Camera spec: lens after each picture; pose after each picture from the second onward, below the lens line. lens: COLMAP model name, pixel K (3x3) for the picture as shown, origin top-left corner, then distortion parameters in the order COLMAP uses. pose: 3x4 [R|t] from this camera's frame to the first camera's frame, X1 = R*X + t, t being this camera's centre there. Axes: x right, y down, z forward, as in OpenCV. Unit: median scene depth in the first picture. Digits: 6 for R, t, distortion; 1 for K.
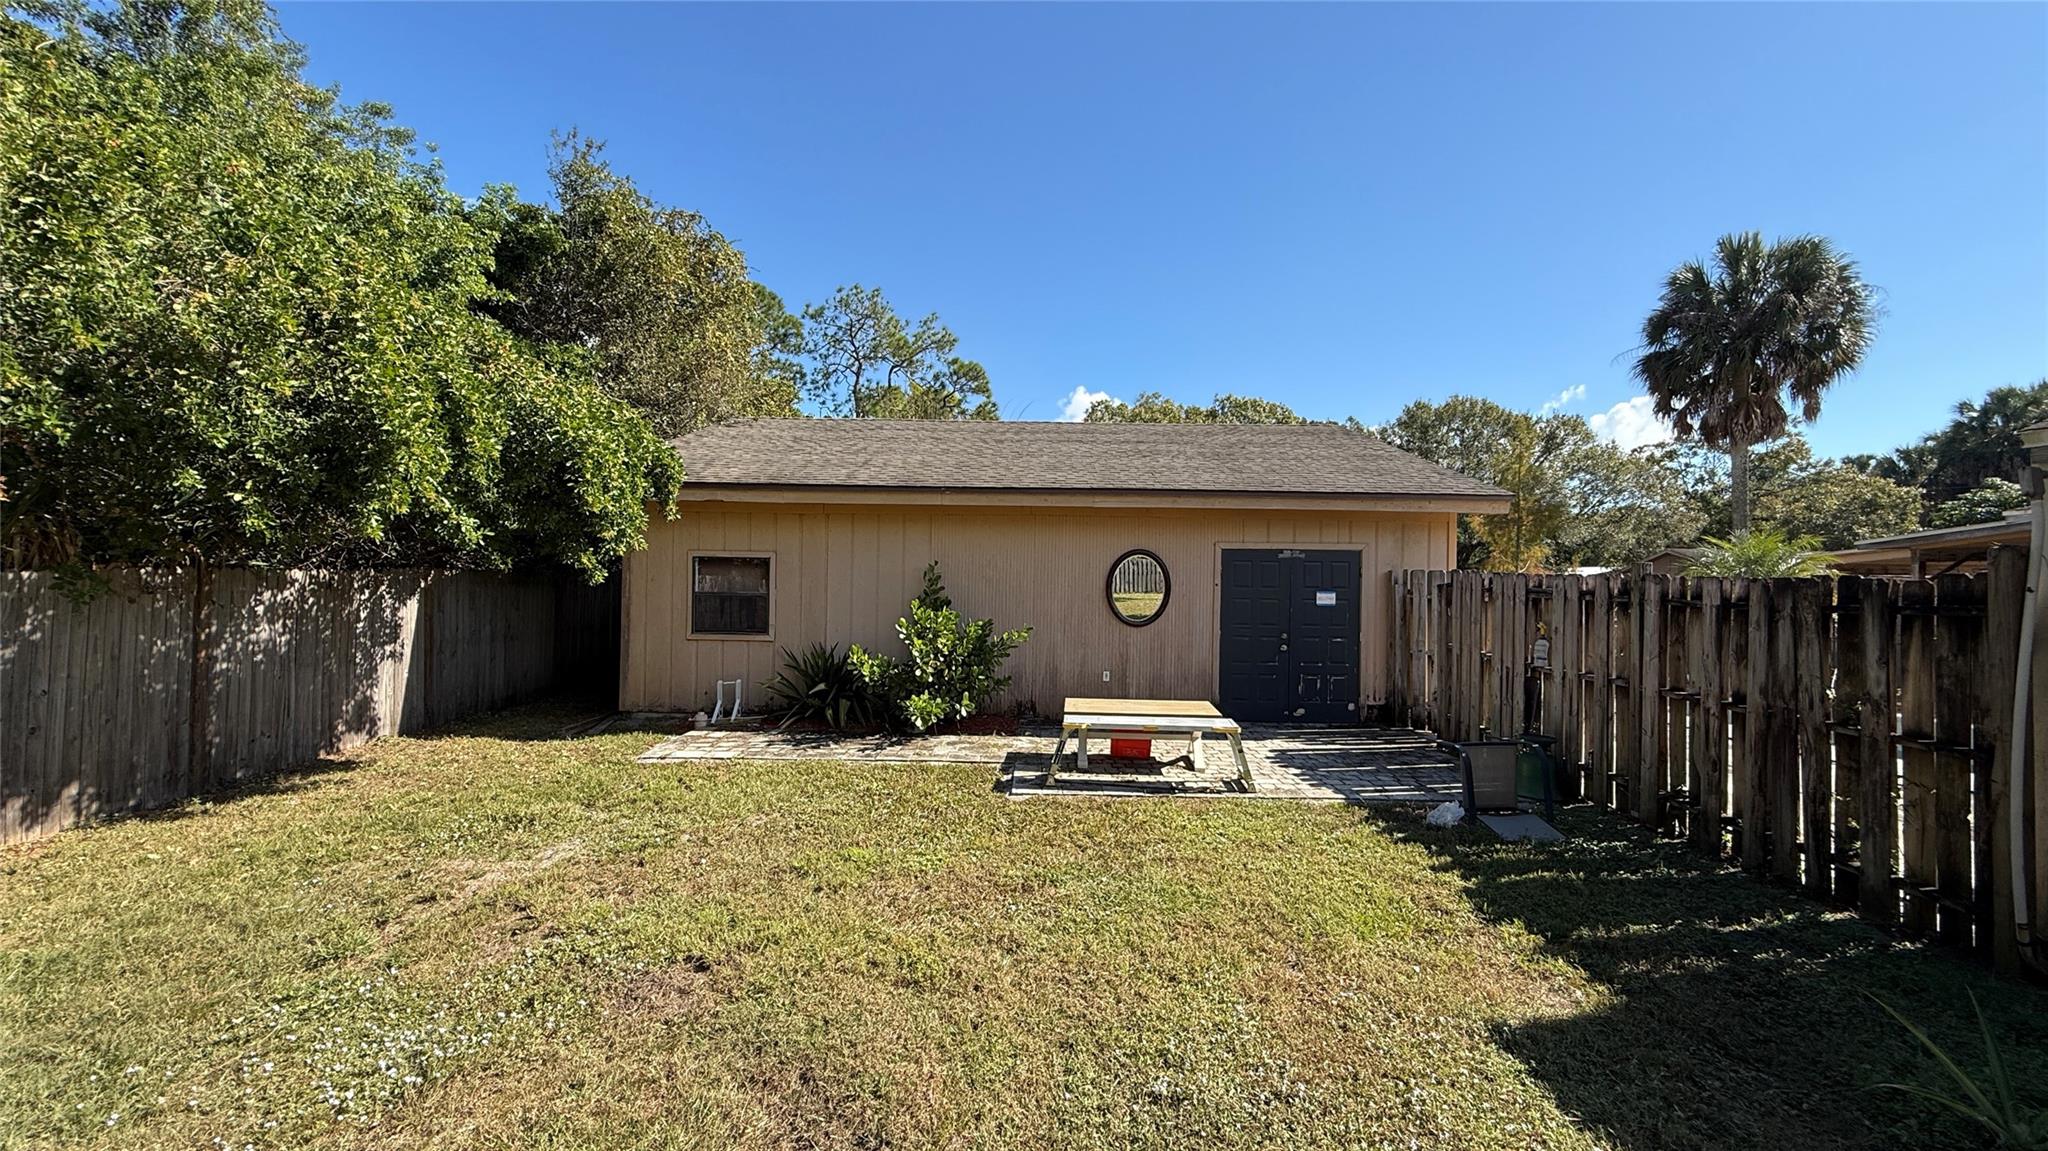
lens RADIAL K [[812.3, 0, 1024.8], [0, 812.3, 580.8], [0, 0, 1]] dist [-0.001183, 0.000342]
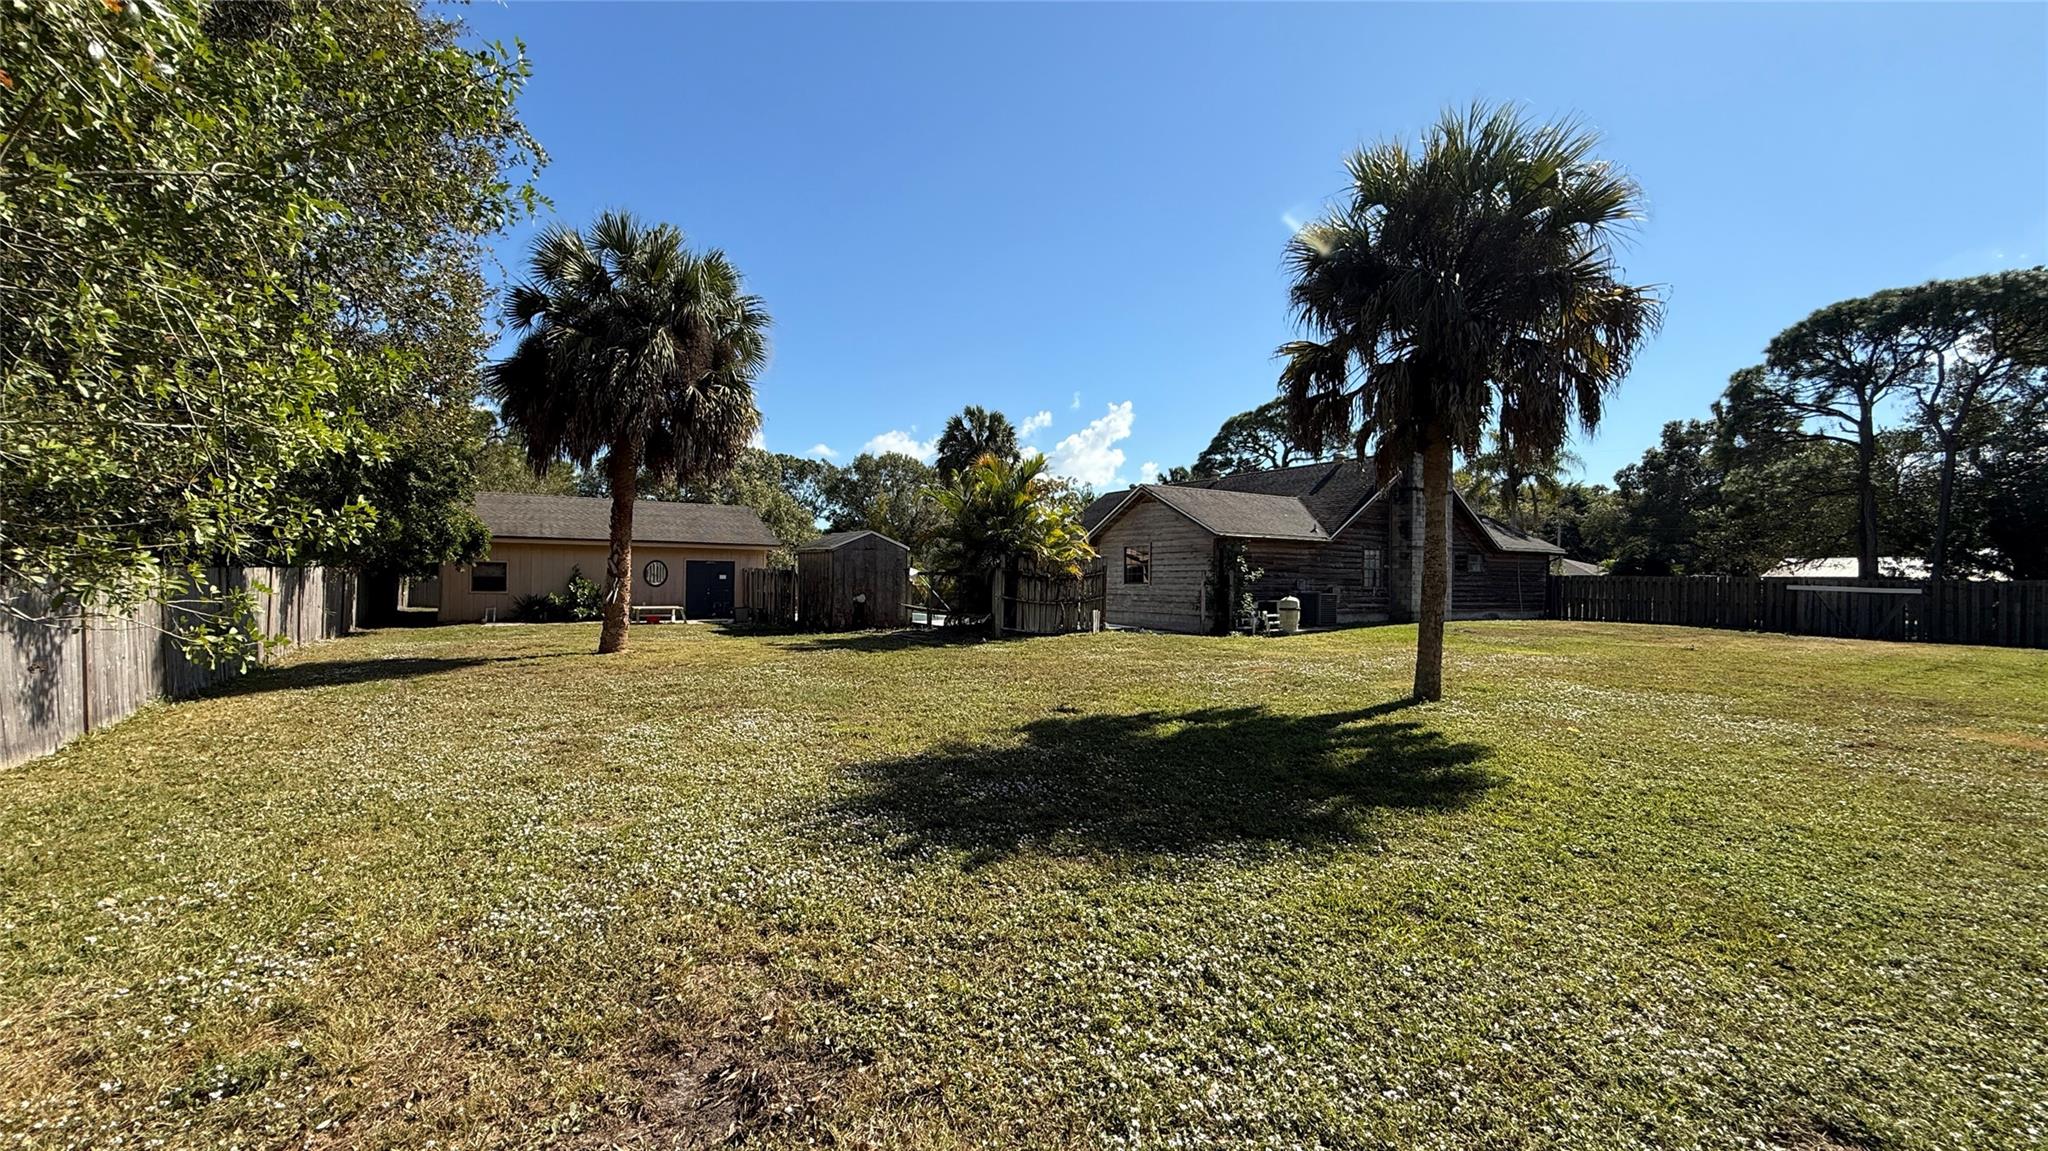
lens RADIAL K [[812.3, 0, 1024.8], [0, 812.3, 580.8], [0, 0, 1]] dist [-0.001183, 0.000342]
pose [[0.853013, -0.005781, 0.521858, -0.253507], [0.000469, 0.999947, 0.010309, 0.004996], [-0.521890, -0.008549, 0.852970, -2.193737]]
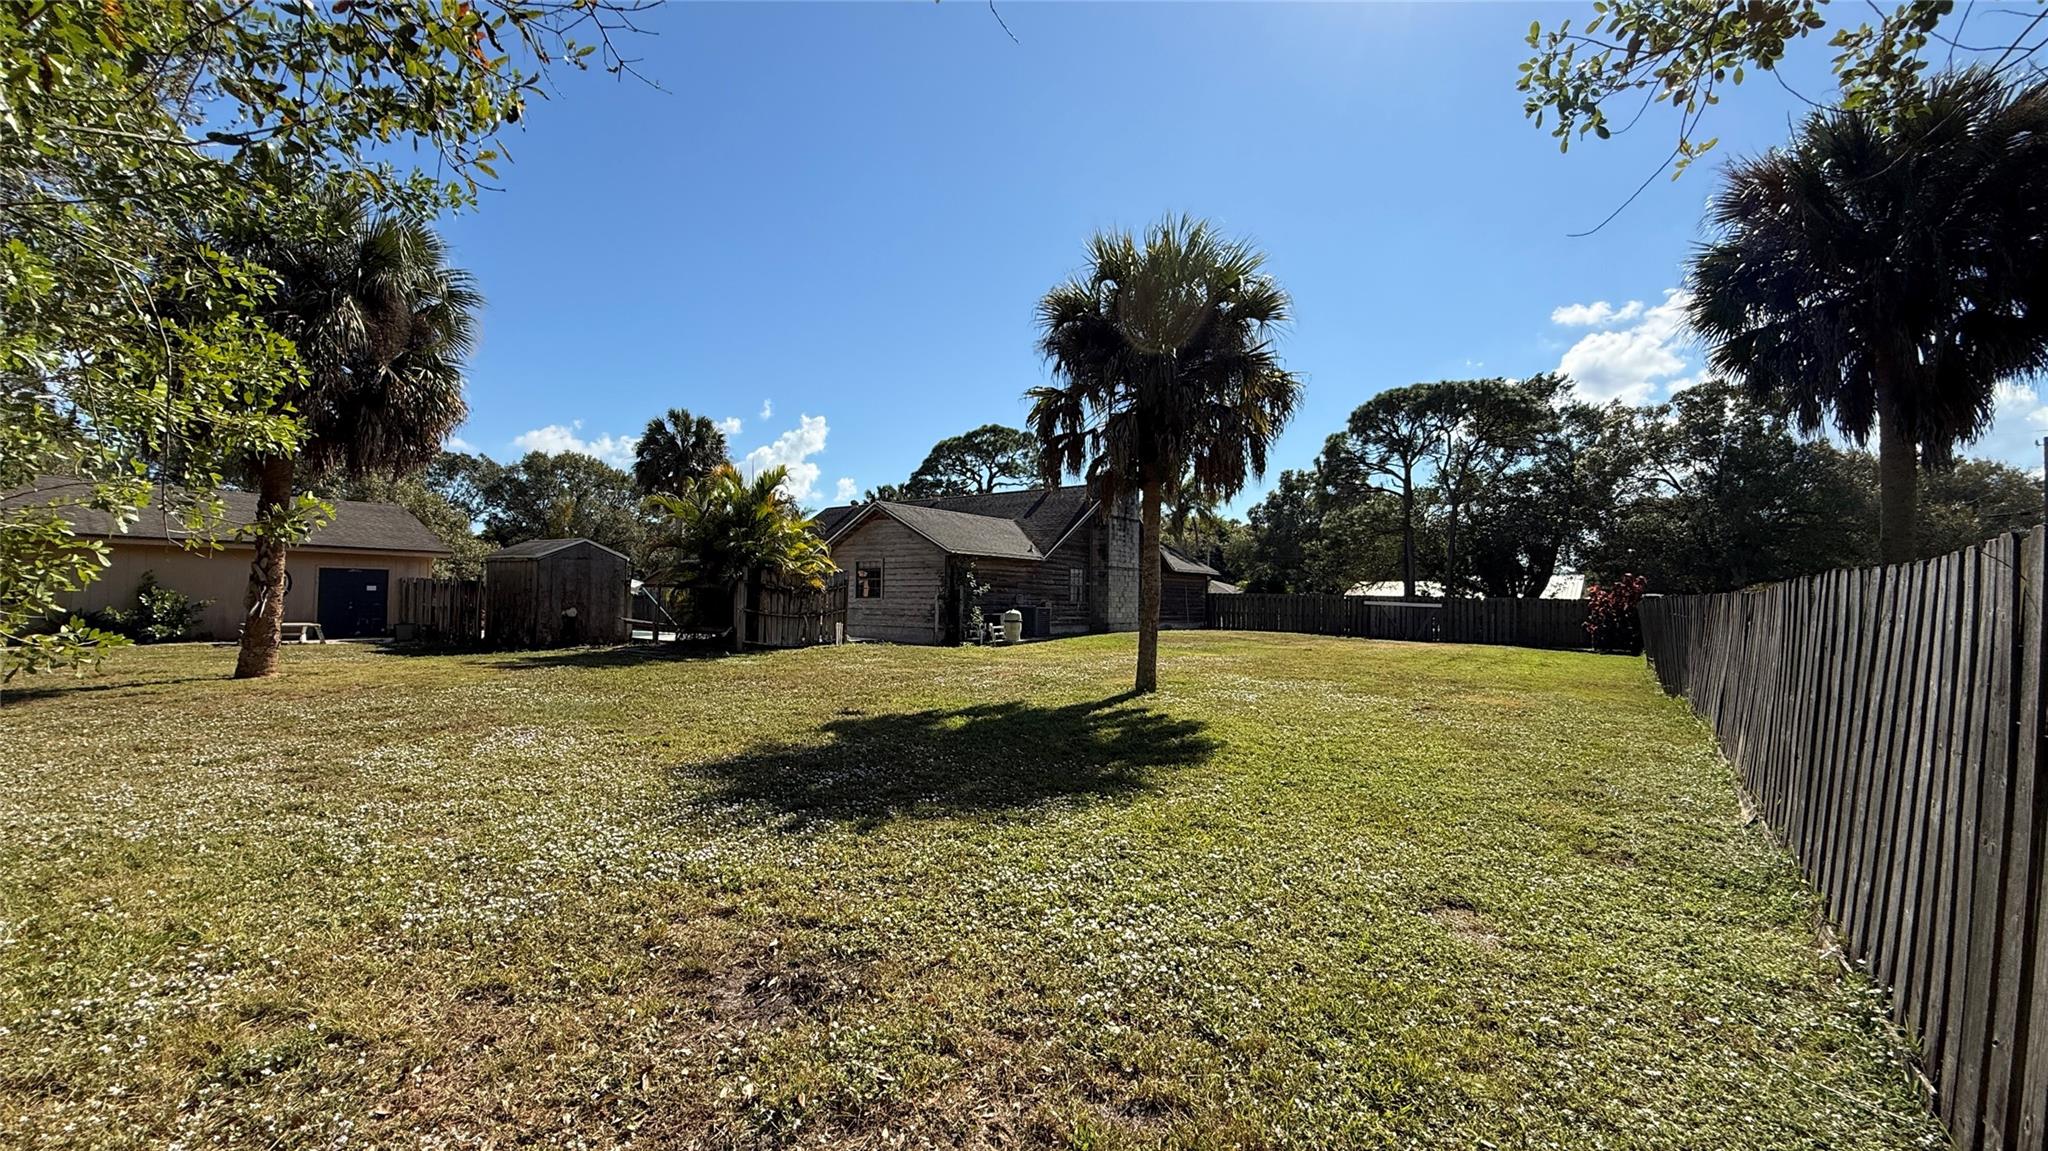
lens RADIAL K [[812.3, 0, 1024.8], [0, 812.3, 580.8], [0, 0, 1]] dist [-0.001183, 0.000342]
pose [[0.608542, 0.013948, 0.793399, -0.407794], [-0.007414, 0.999902, -0.011893, 0.013664], [-0.793487, 0.001355, 0.608586, -2.195615]]
